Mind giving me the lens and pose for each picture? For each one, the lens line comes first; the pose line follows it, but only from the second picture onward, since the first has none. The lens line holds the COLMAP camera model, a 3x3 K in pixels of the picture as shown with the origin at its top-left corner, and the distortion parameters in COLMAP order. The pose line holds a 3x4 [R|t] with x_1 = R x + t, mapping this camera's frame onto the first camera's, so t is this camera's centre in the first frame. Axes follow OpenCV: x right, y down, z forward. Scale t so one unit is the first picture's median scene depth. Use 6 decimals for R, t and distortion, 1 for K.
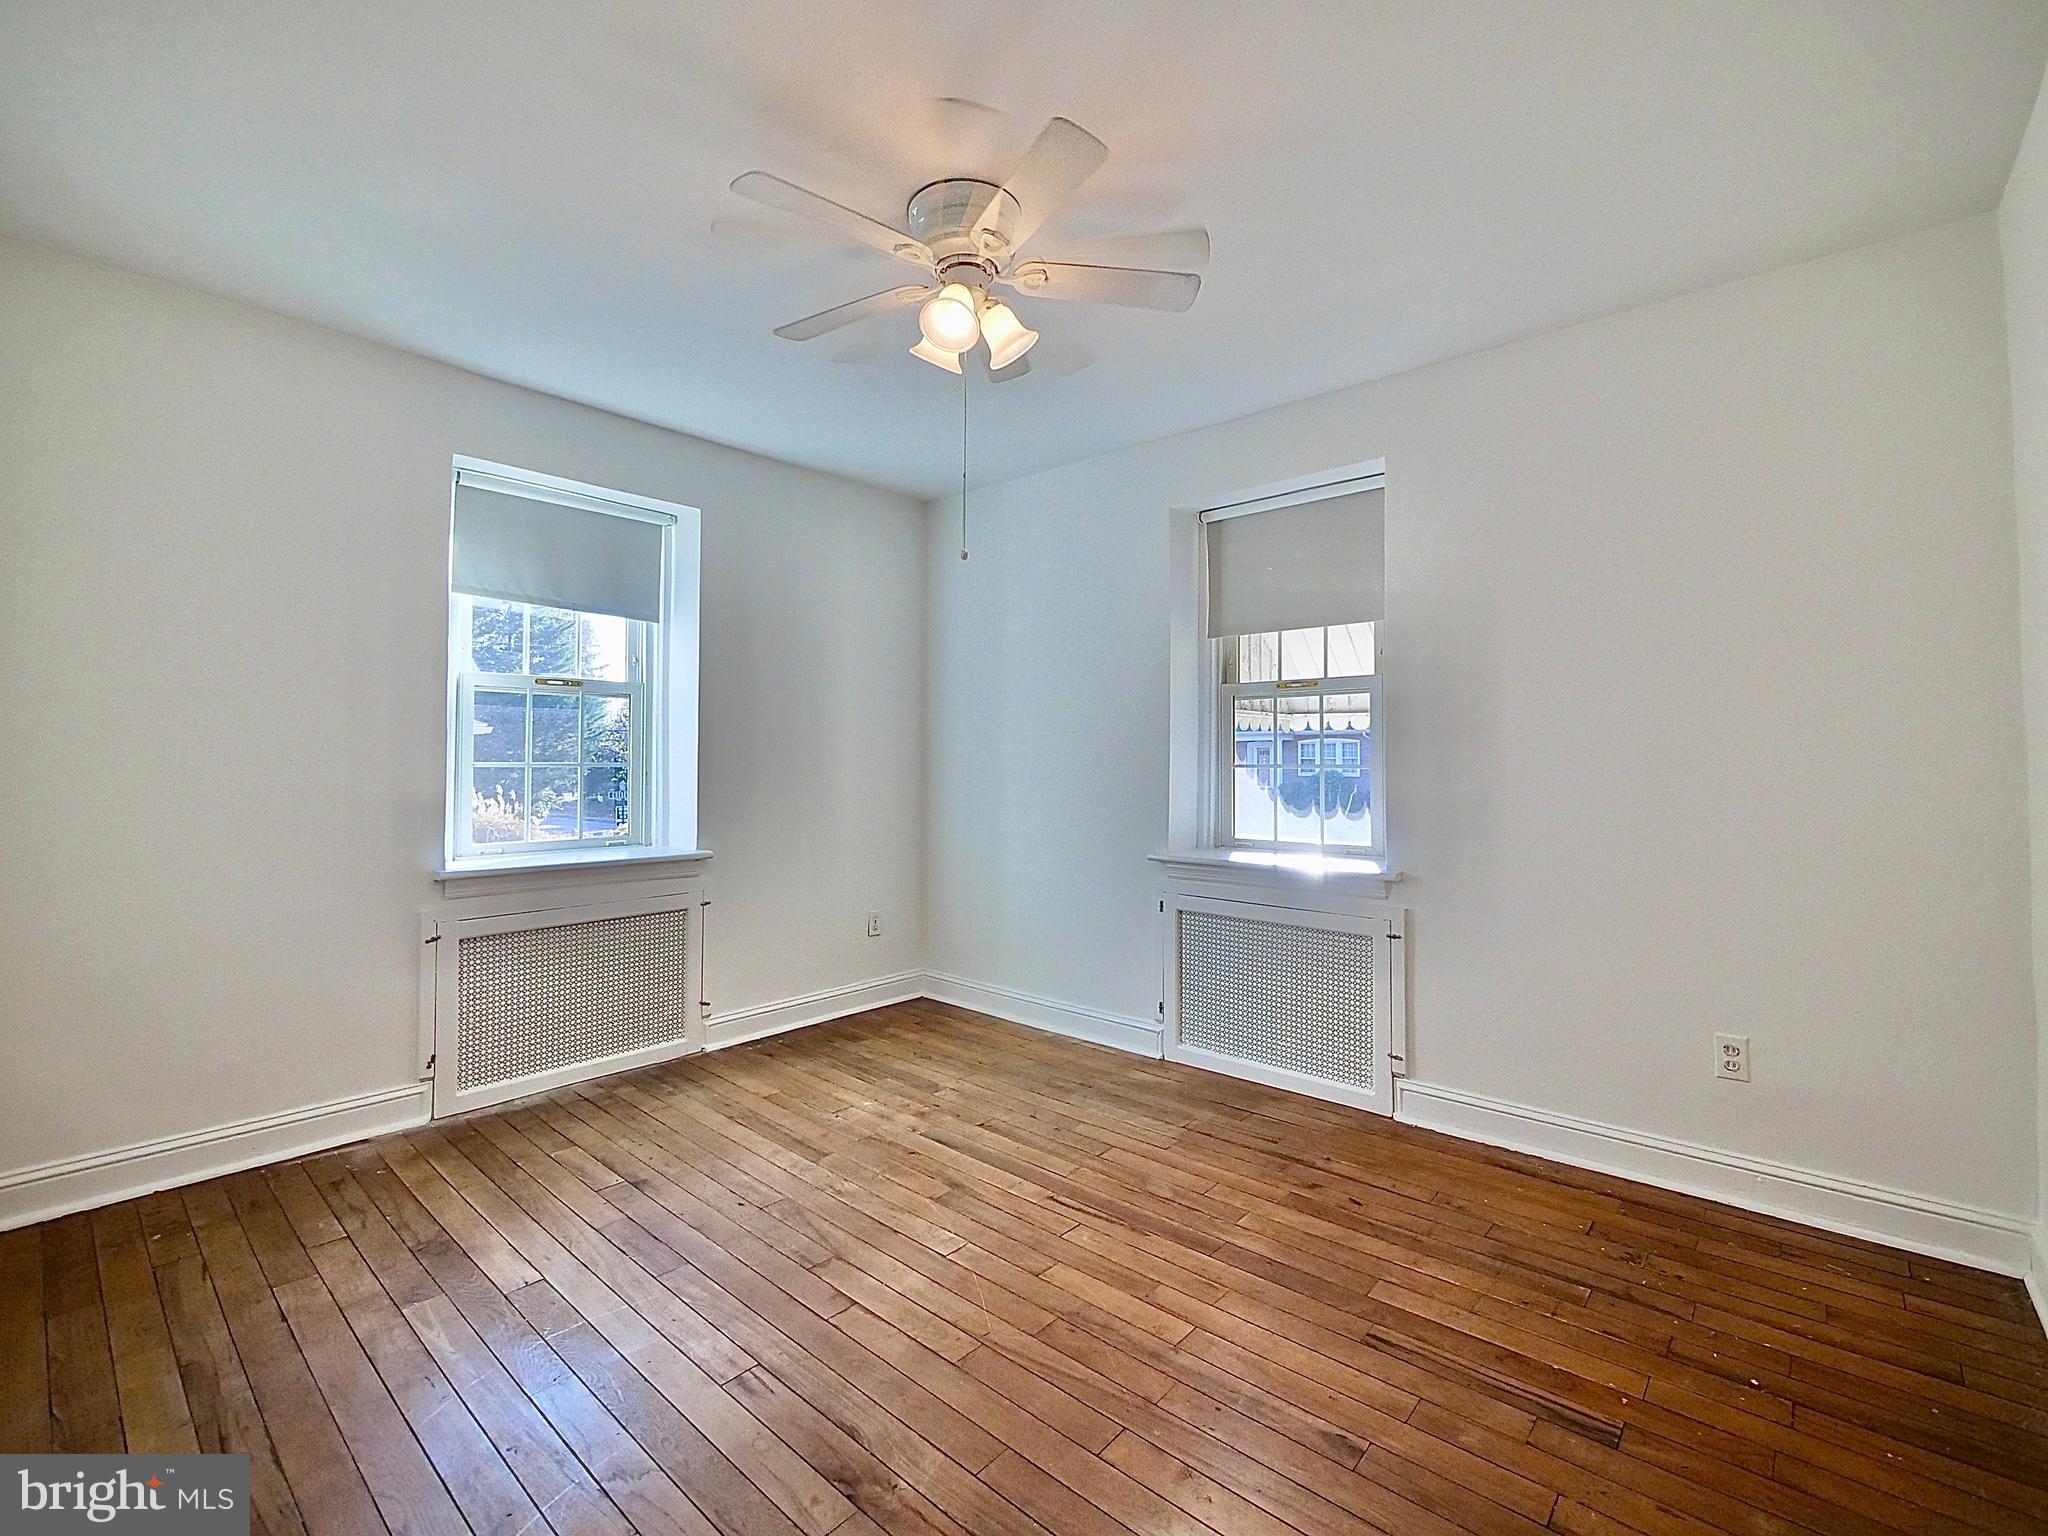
lens RADIAL K [[891.7, 0, 1037.2], [0, 891.7, 740.6], [0, 0, 1]] dist [-0.003386, -0.000016]
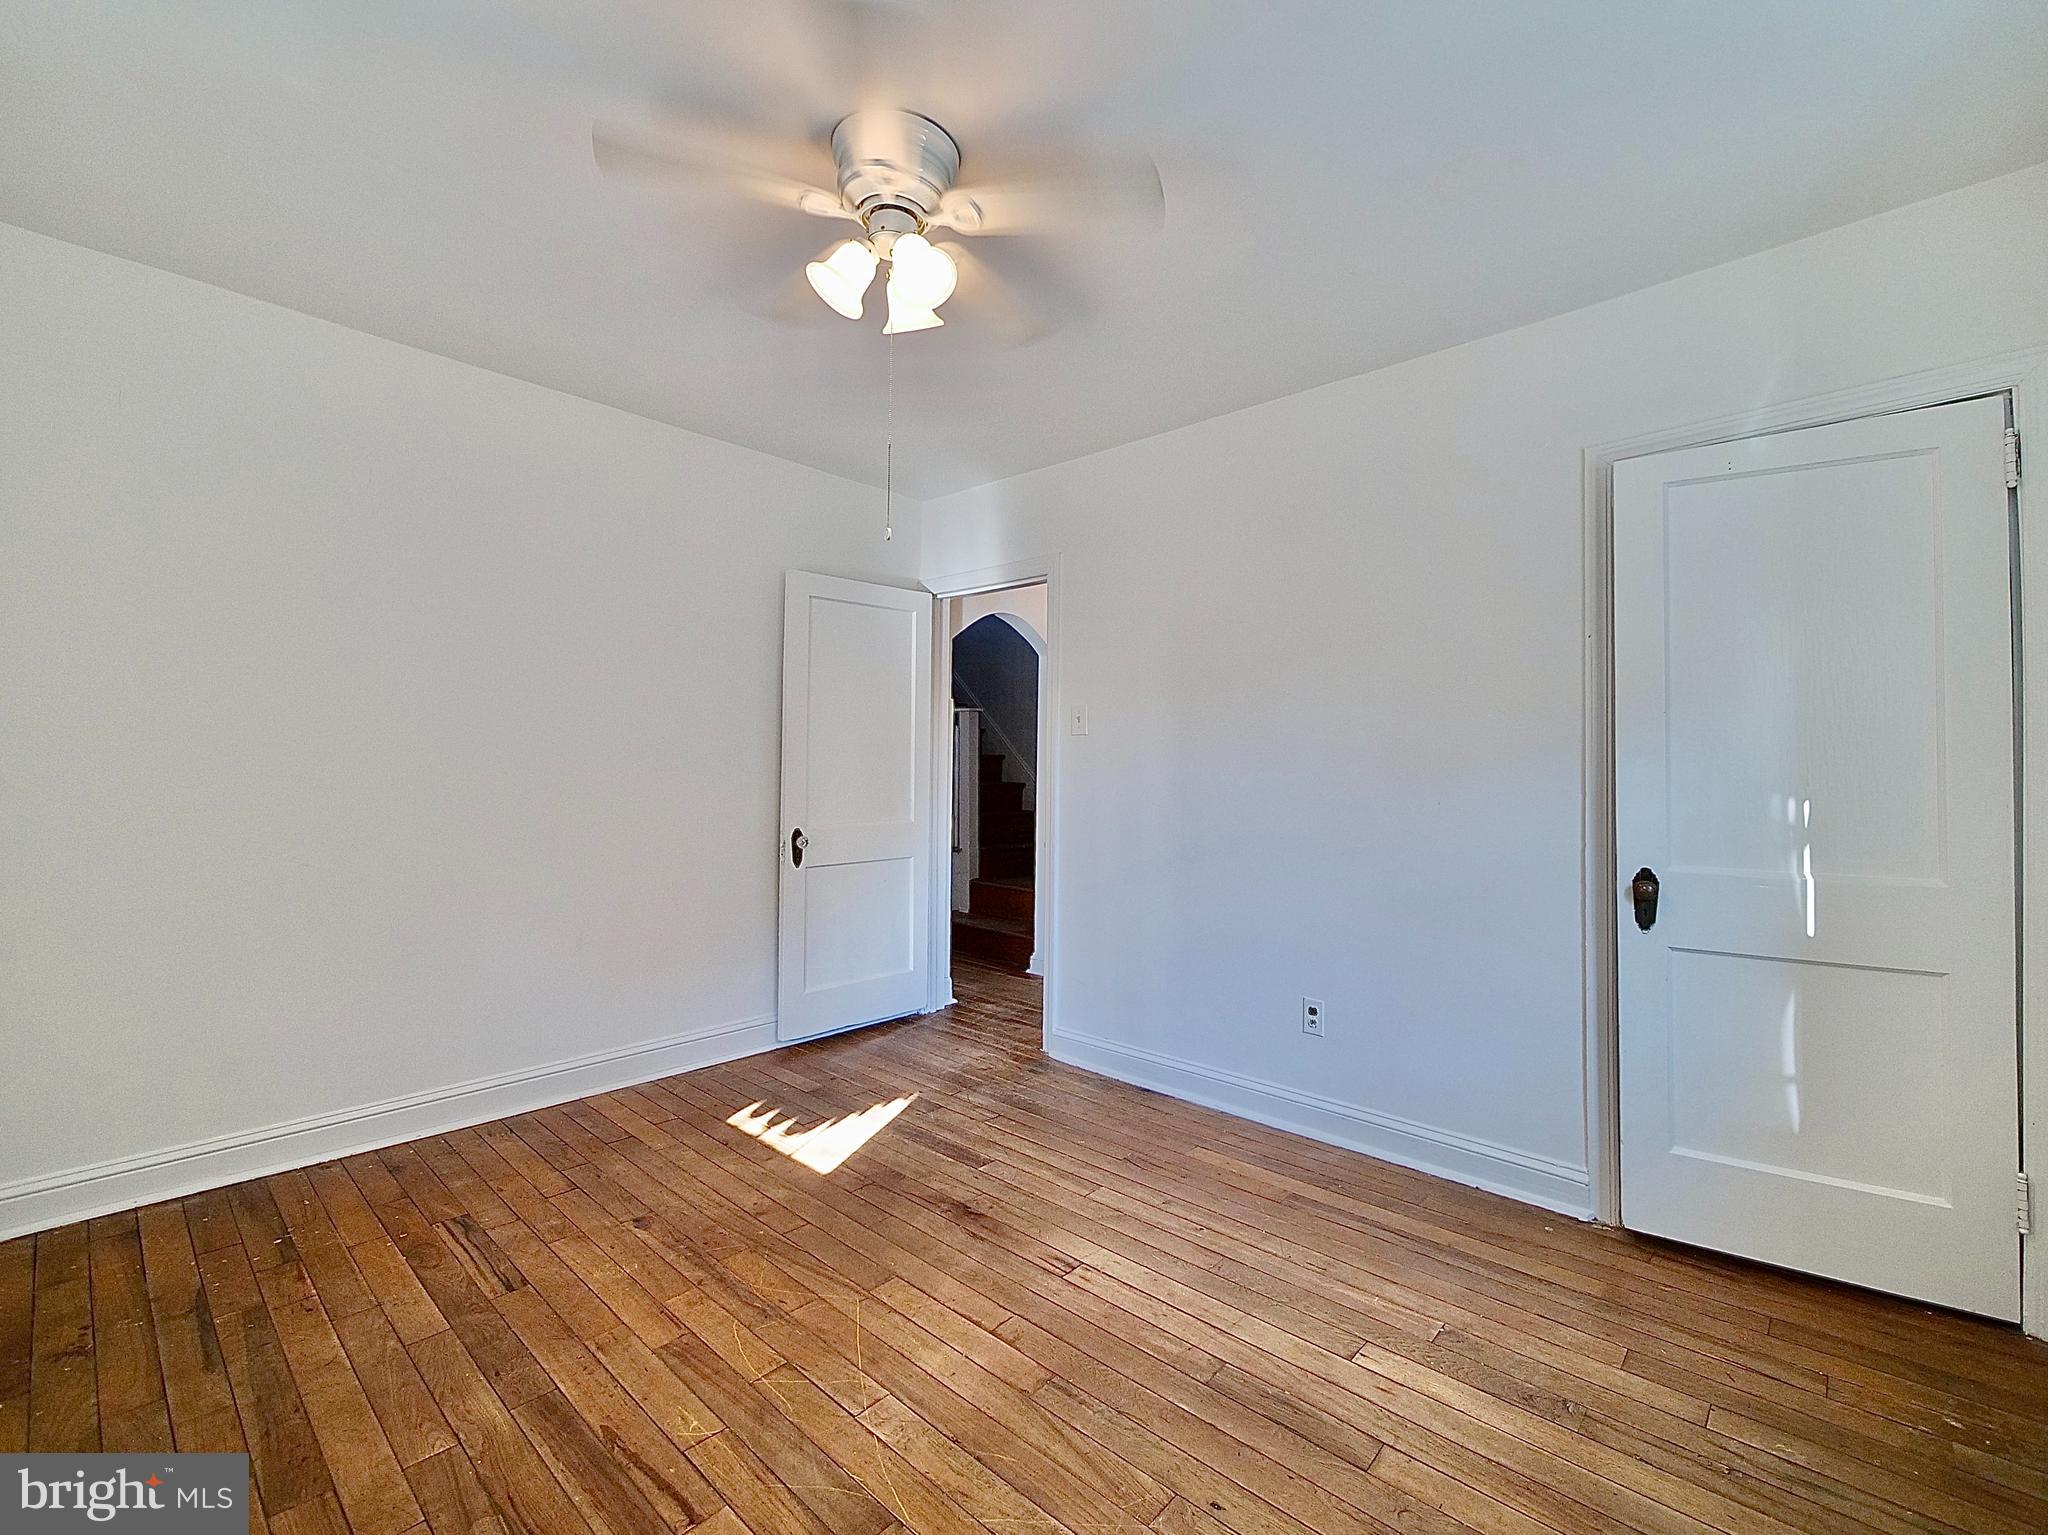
lens RADIAL K [[891.7, 0, 1037.2], [0, 891.7, 740.1], [0, 0, 1]] dist [-0.003386, -0.000016]
pose [[-0.999720, -0.011164, 0.020874, -0.177751], [-0.012252, 0.998531, -0.052773, 0.030116], [-0.020254, -0.053014, -0.998388, 1.326364]]
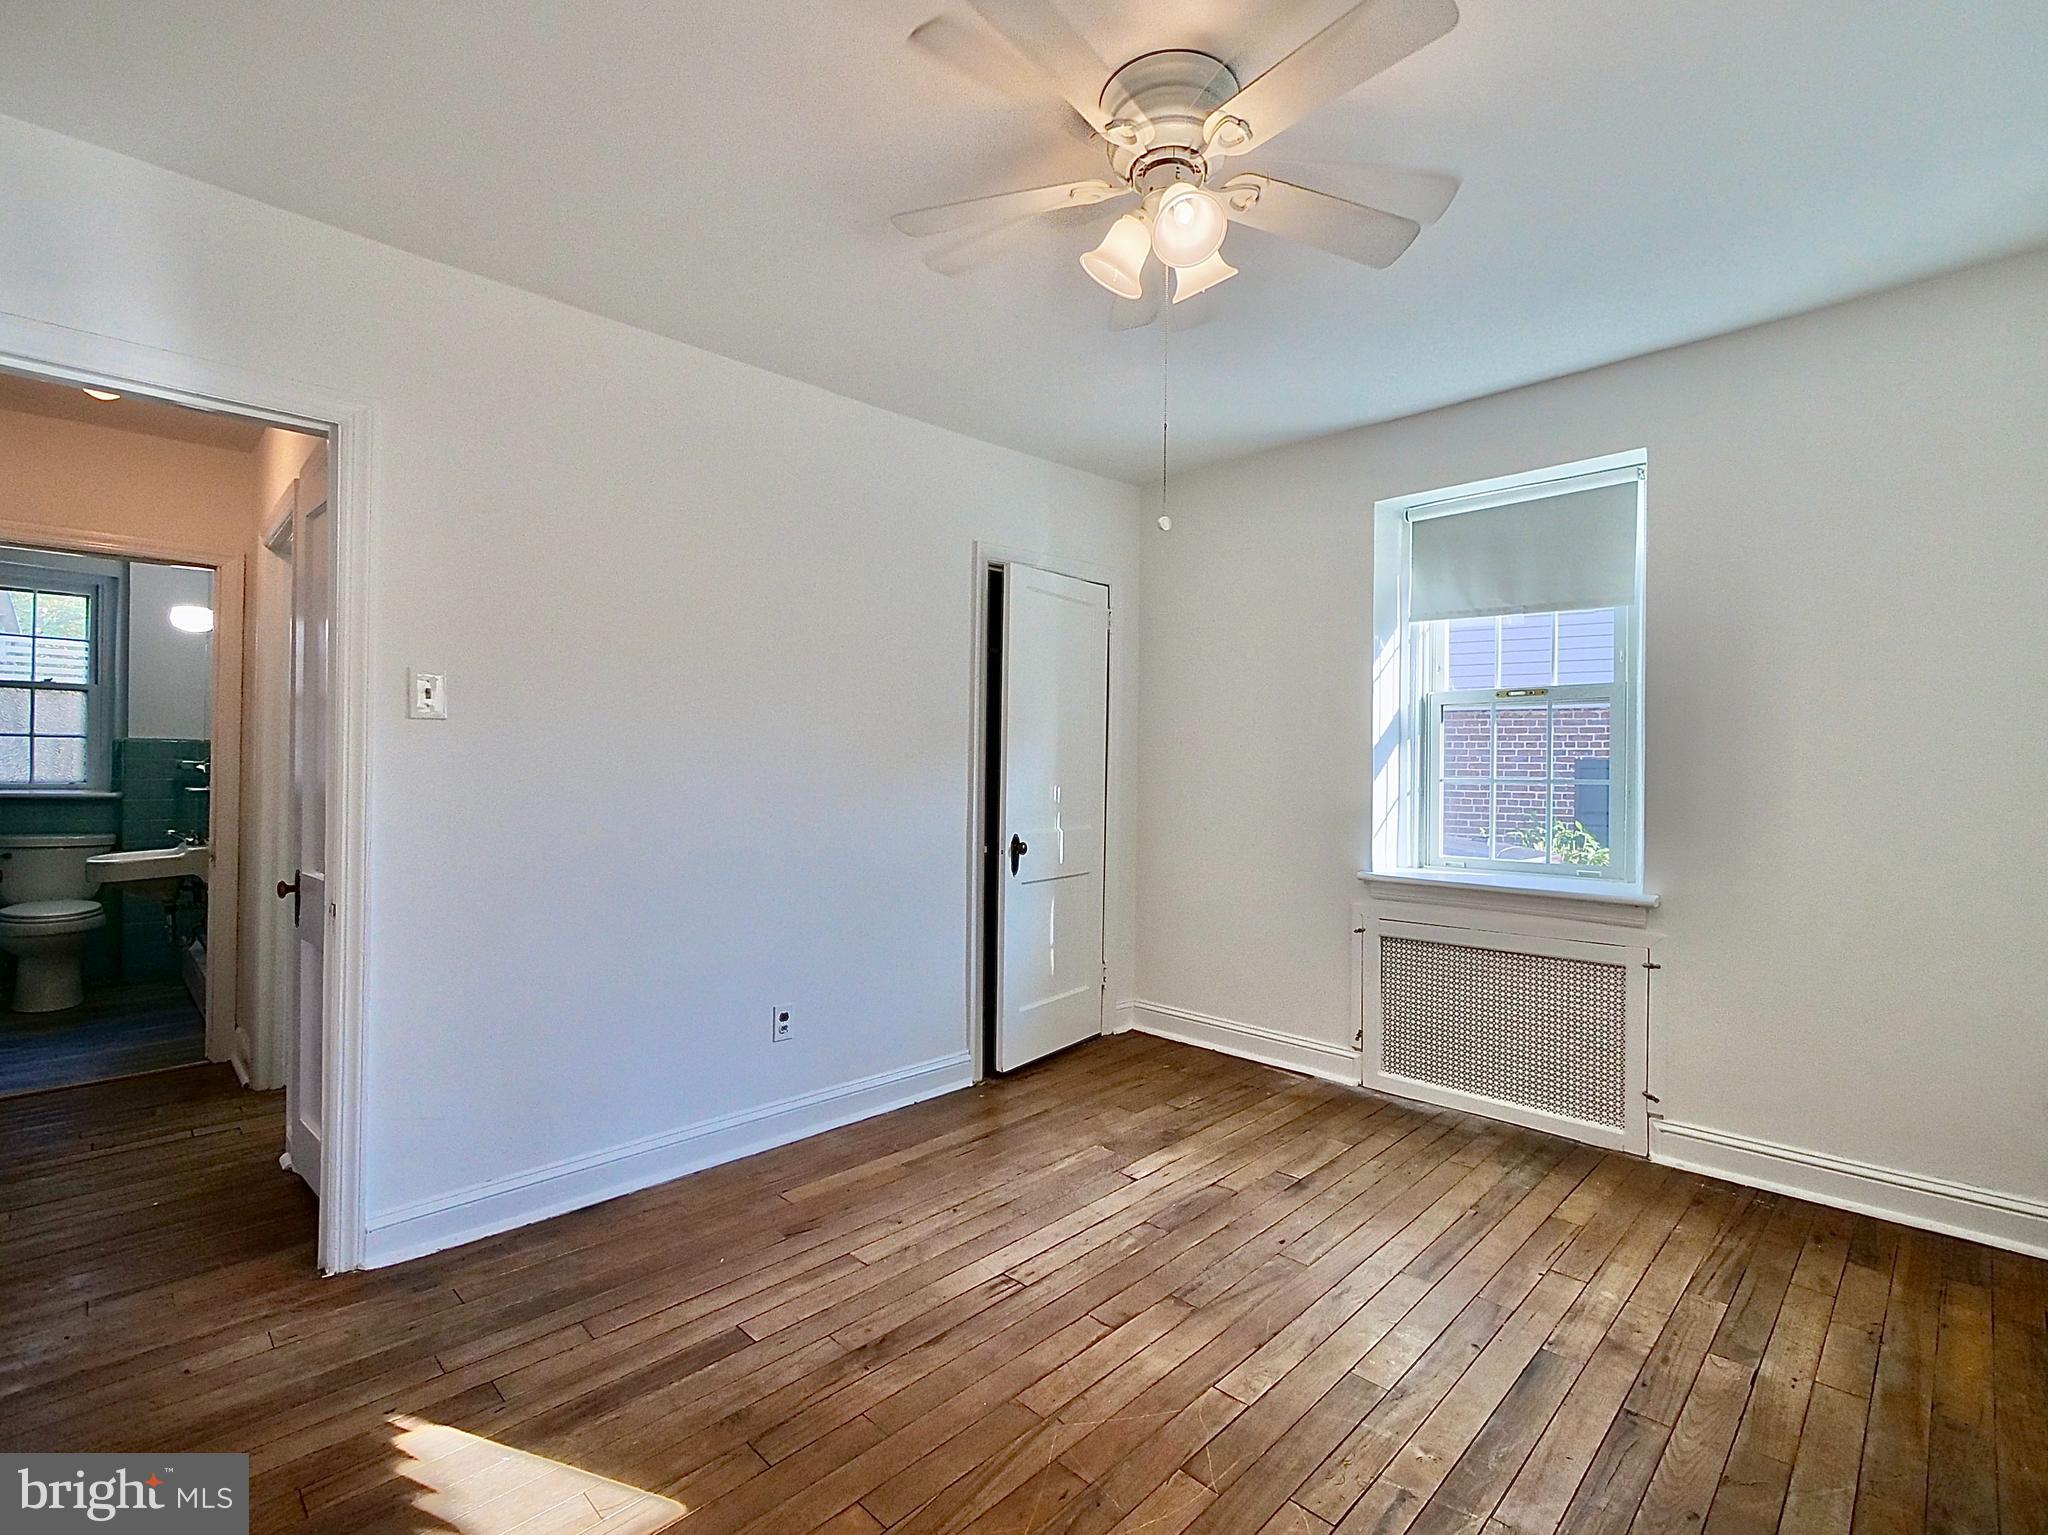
lens RADIAL K [[940.8, 0, 1059.9], [0, 940.8, 764.9], [0, 0, 1]] dist [-0.001772, -0.000296]
pose [[-0.045303, -0.009259, -0.998930, 0.558607], [0.017561, 0.999795, -0.010064, 0.013925], [0.998819, -0.017998, -0.045131, 0.664998]]
